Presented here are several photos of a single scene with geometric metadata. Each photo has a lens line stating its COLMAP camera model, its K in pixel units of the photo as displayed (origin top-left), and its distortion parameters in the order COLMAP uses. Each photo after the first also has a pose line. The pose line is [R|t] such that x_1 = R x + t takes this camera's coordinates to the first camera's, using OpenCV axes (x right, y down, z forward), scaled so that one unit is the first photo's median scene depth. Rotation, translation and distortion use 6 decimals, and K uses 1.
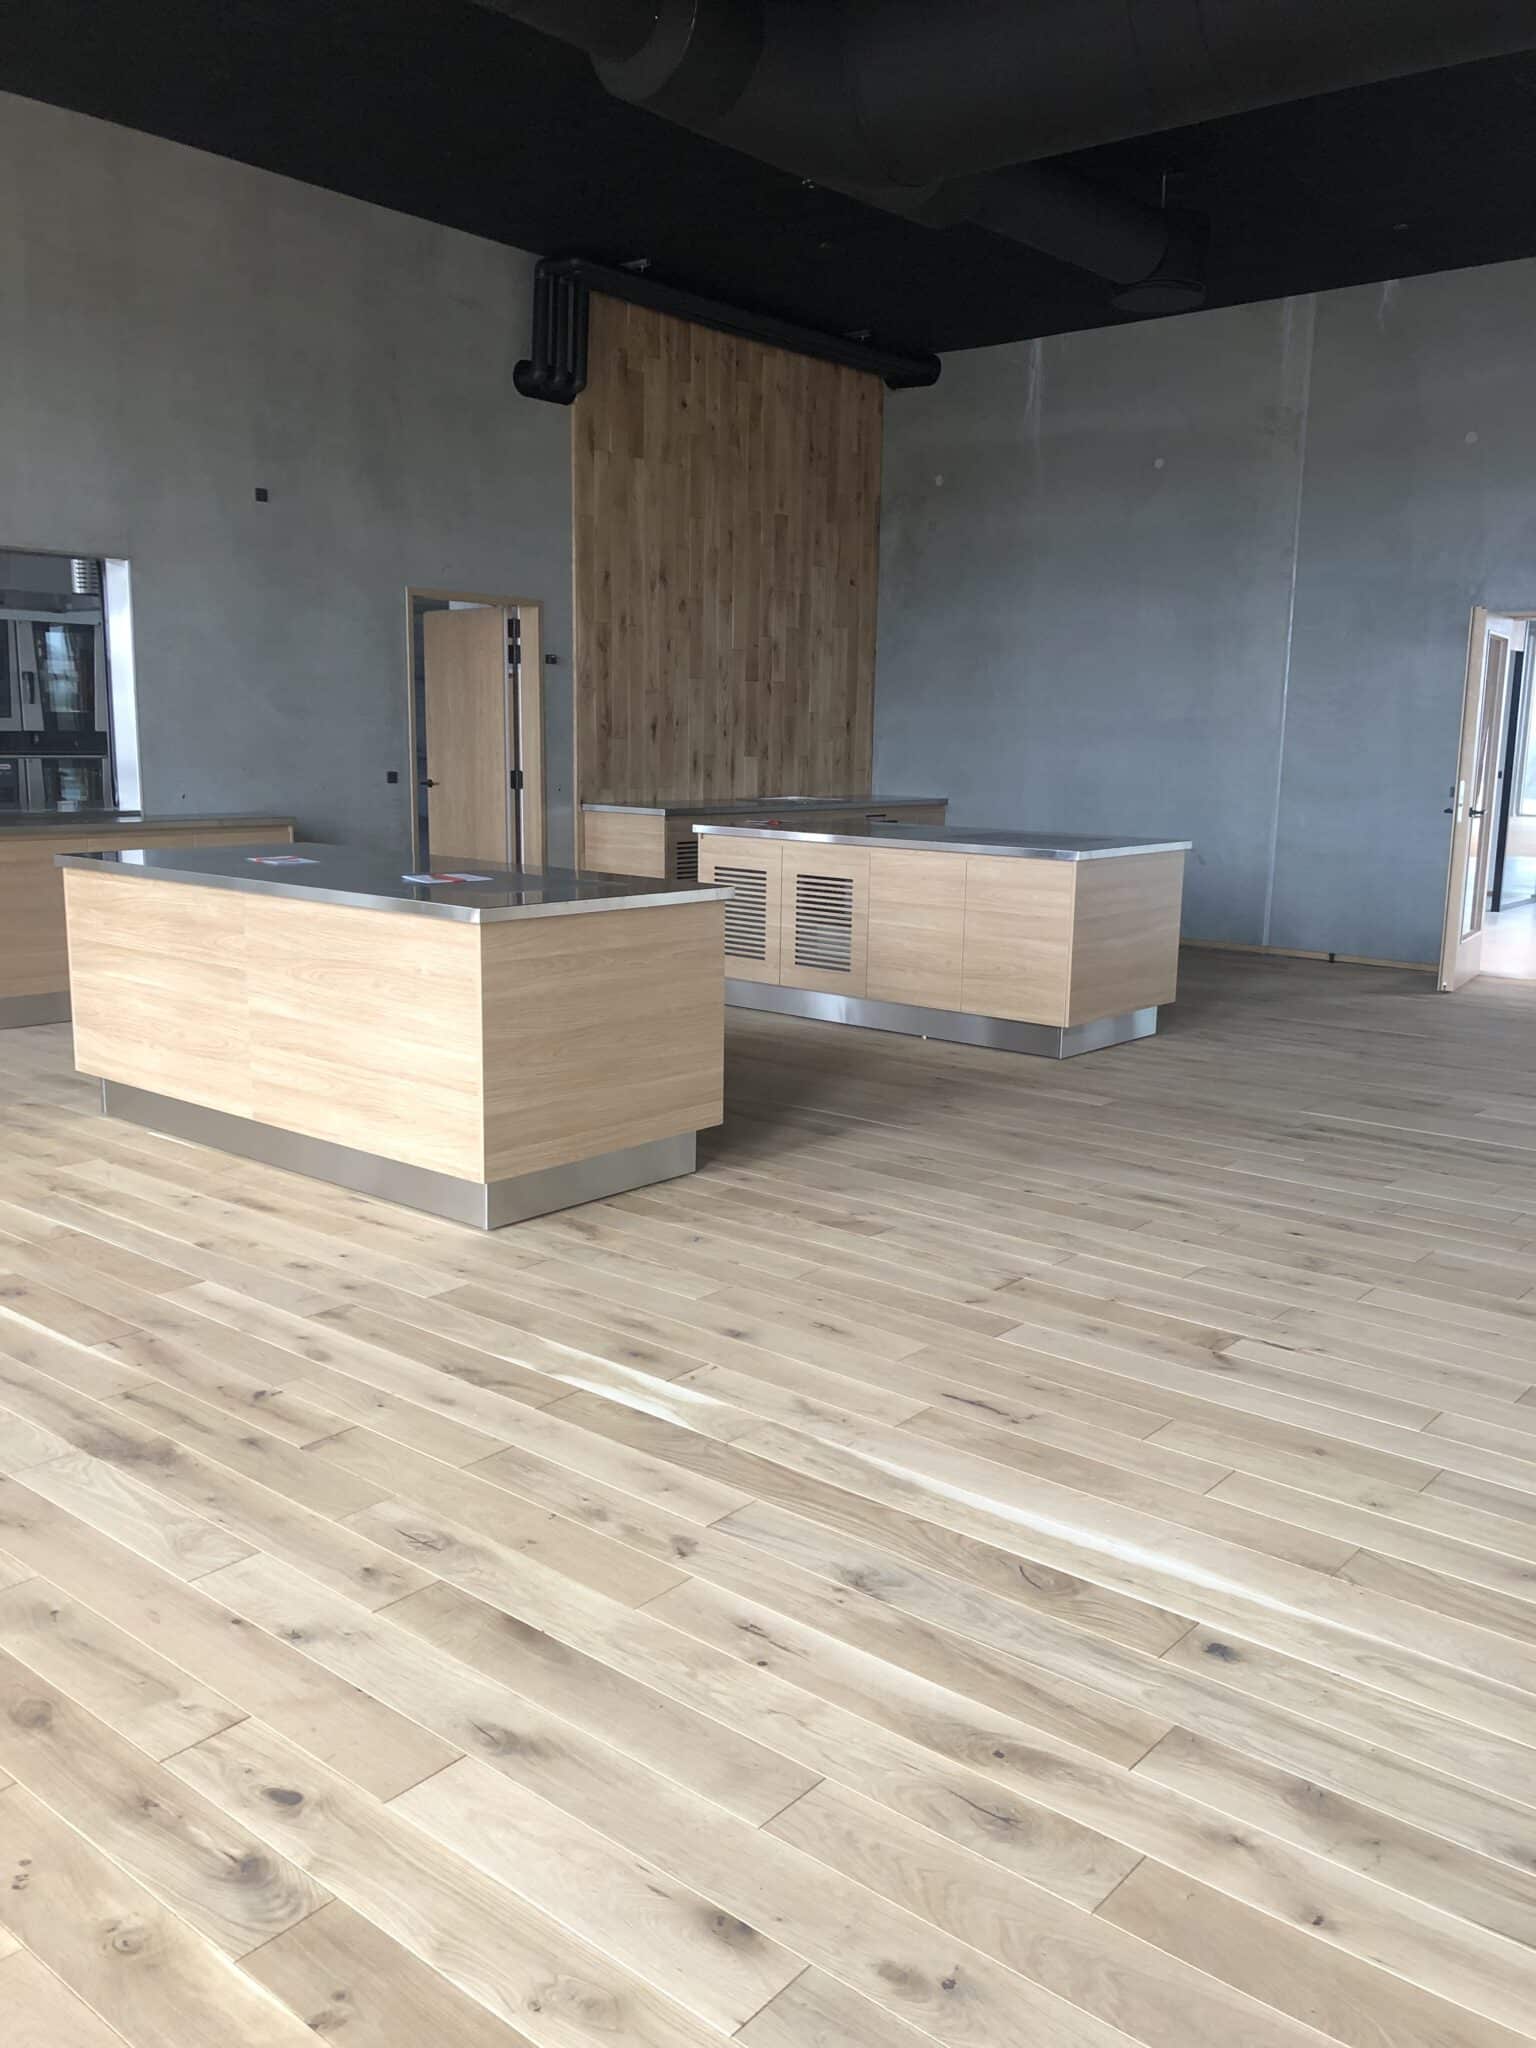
lens RADIAL K [[1695.6, 0, 776.1], [0, 1695.6, 1038.6], [0, 0, 1]] dist [0.049061, -0.000978]
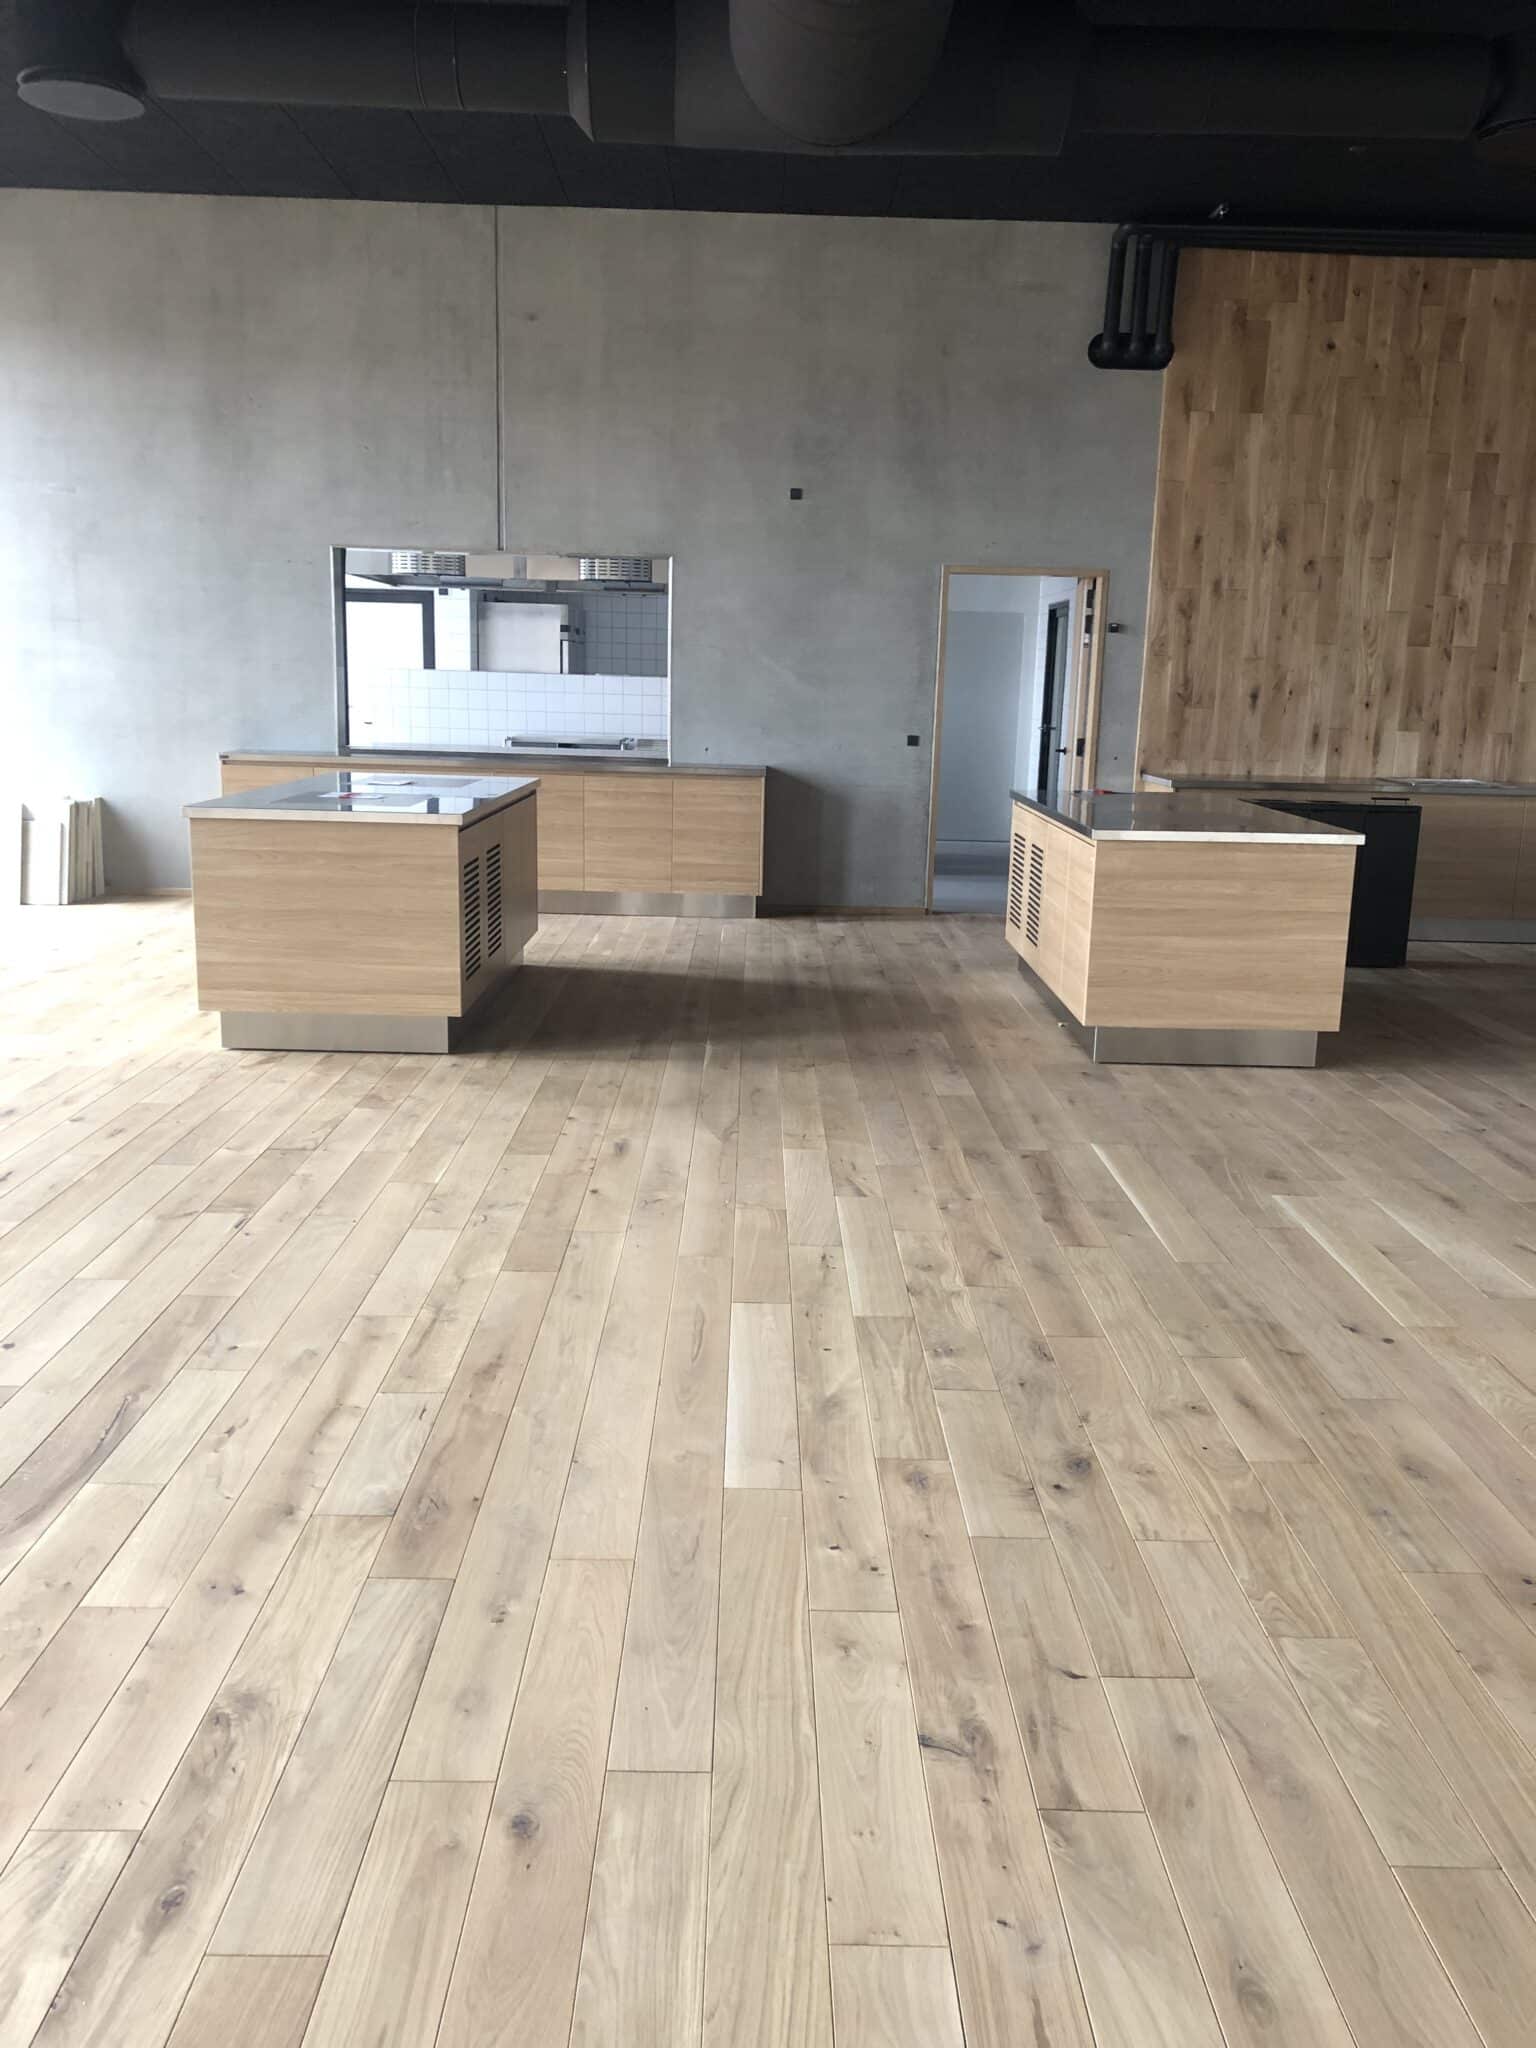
lens RADIAL K [[1695.6, 0, 779.1], [0, 1695.6, 1016.3], [0, 0, 1]] dist [0.049061, -0.000978]
pose [[0.653213, 0.149886, -0.742191, 0.498475], [-0.152356, 0.986181, 0.065069, -0.030495], [0.741688, 0.070574, 0.667022, 0.190127]]
